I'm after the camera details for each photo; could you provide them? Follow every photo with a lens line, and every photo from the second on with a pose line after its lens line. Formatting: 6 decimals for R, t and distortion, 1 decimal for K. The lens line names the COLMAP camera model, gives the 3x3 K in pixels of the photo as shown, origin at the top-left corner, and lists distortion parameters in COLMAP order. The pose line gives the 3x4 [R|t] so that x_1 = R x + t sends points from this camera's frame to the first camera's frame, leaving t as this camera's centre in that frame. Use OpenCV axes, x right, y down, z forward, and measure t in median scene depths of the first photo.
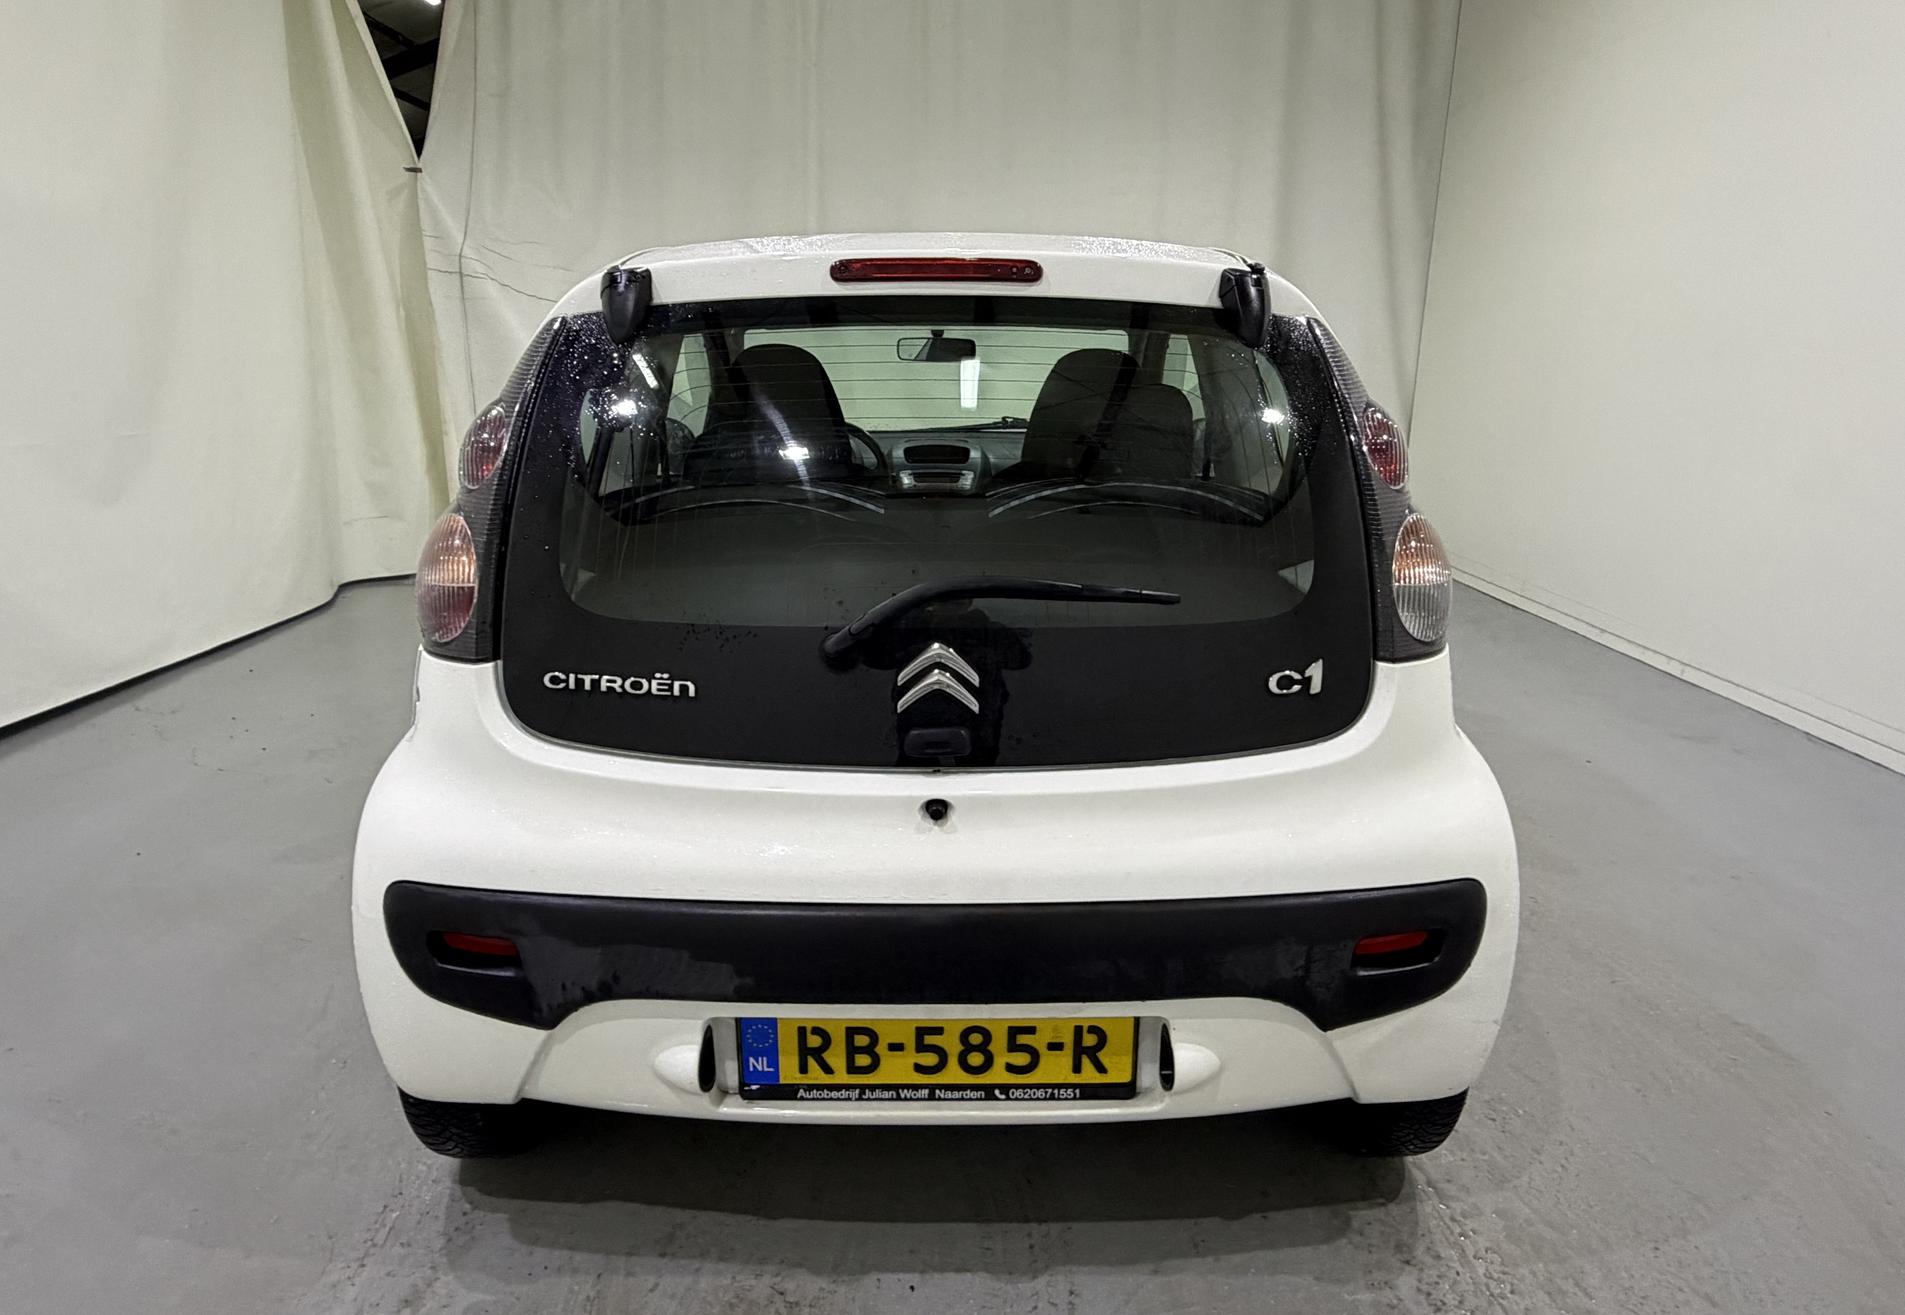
lens RADIAL K [[1158.6, 0, 956.6], [0, 1158.6, 658.2], [0, 0, 1]] dist [0.009404, -0.000218]
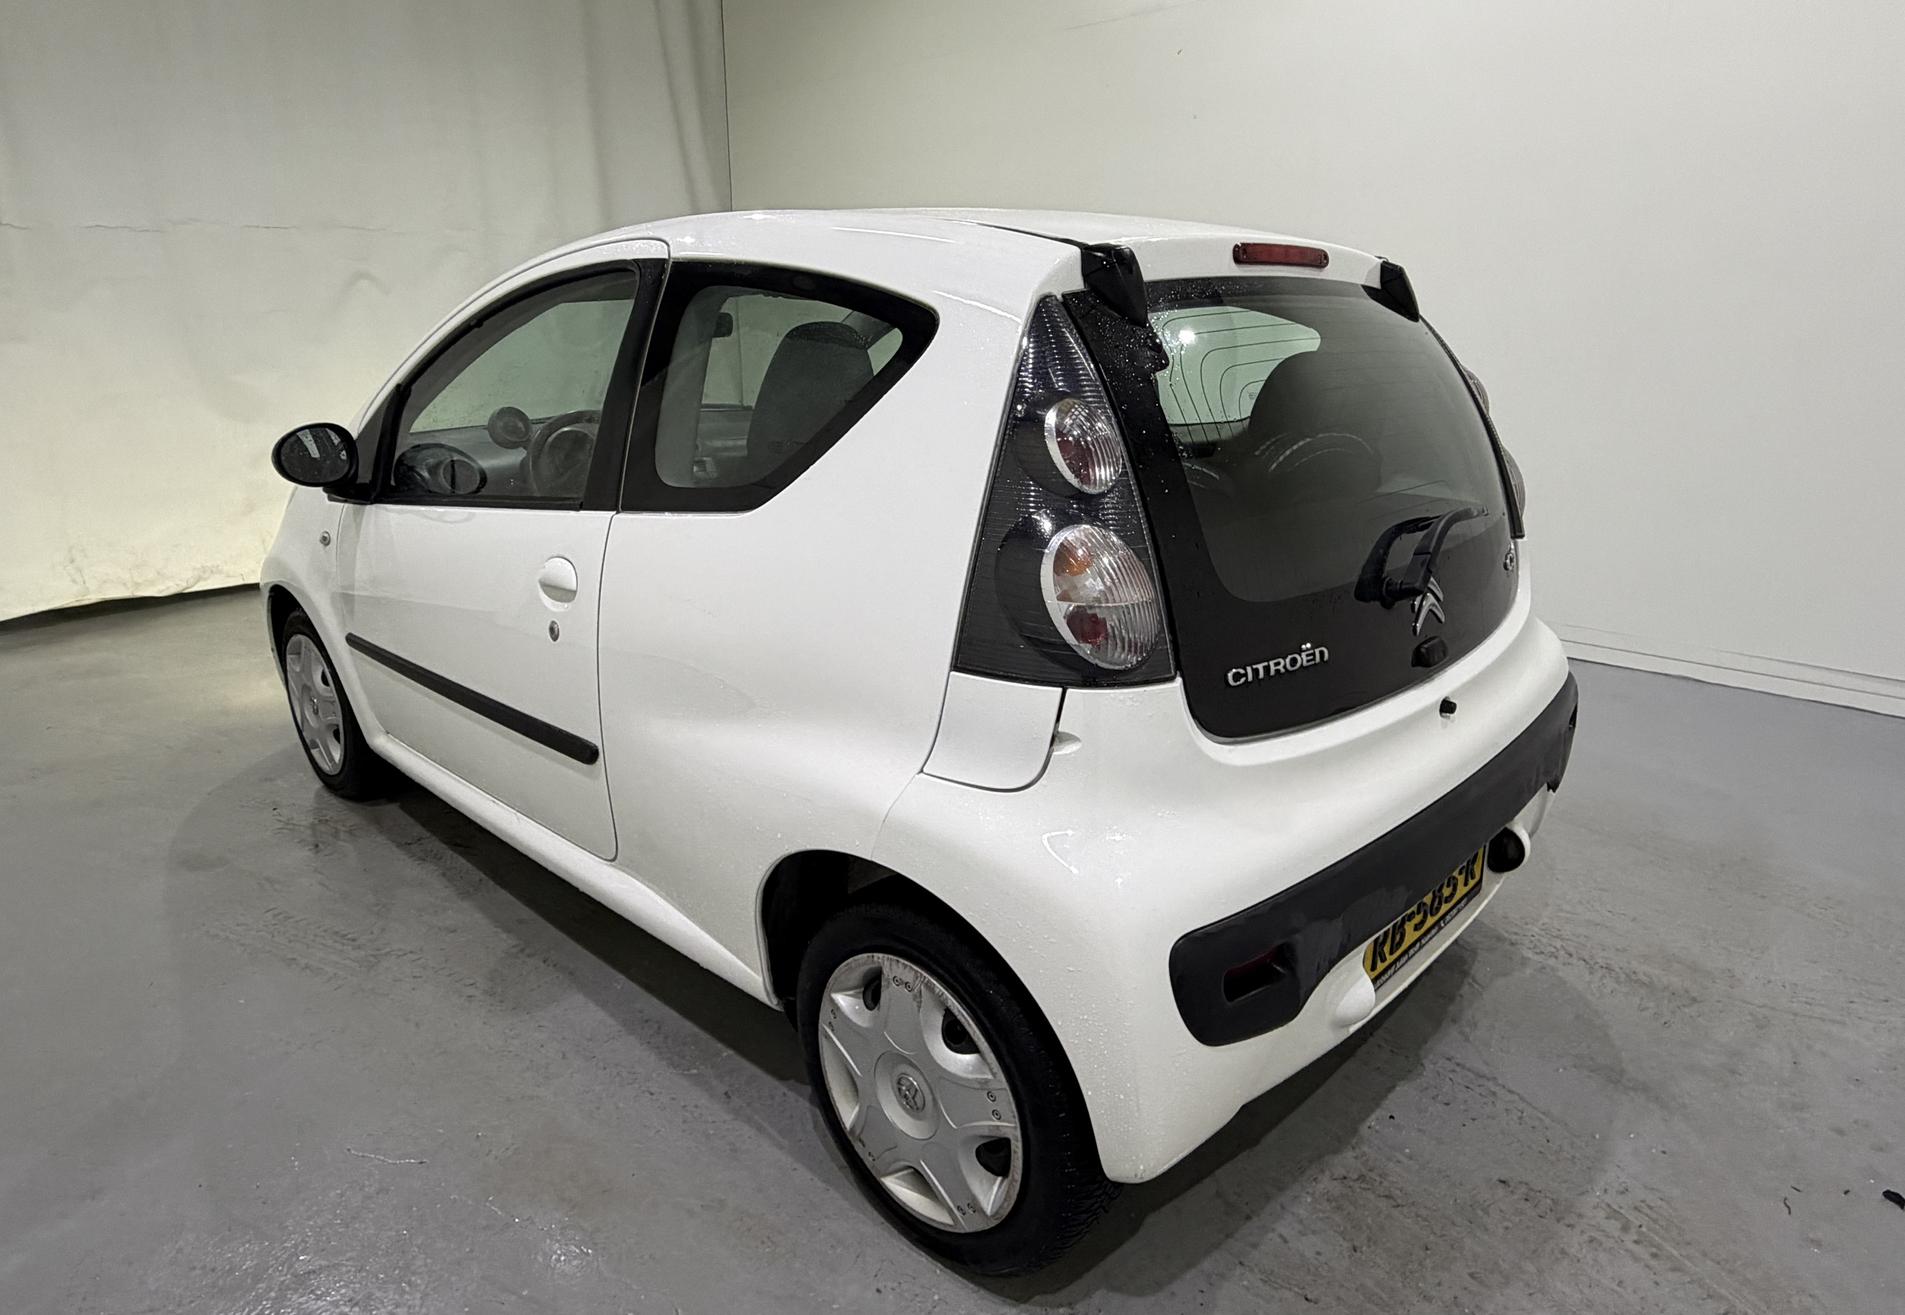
lens RADIAL K [[1158.6, 0, 957.2], [0, 1158.6, 655.7], [0, 0, 1]] dist [0.009404, -0.000218]
pose [[0.687138, -0.212308, 0.694814, -1.173505], [0.194323, 0.975214, 0.105811, -0.145727], [-0.700057, 0.062312, 0.711363, 0.474567]]
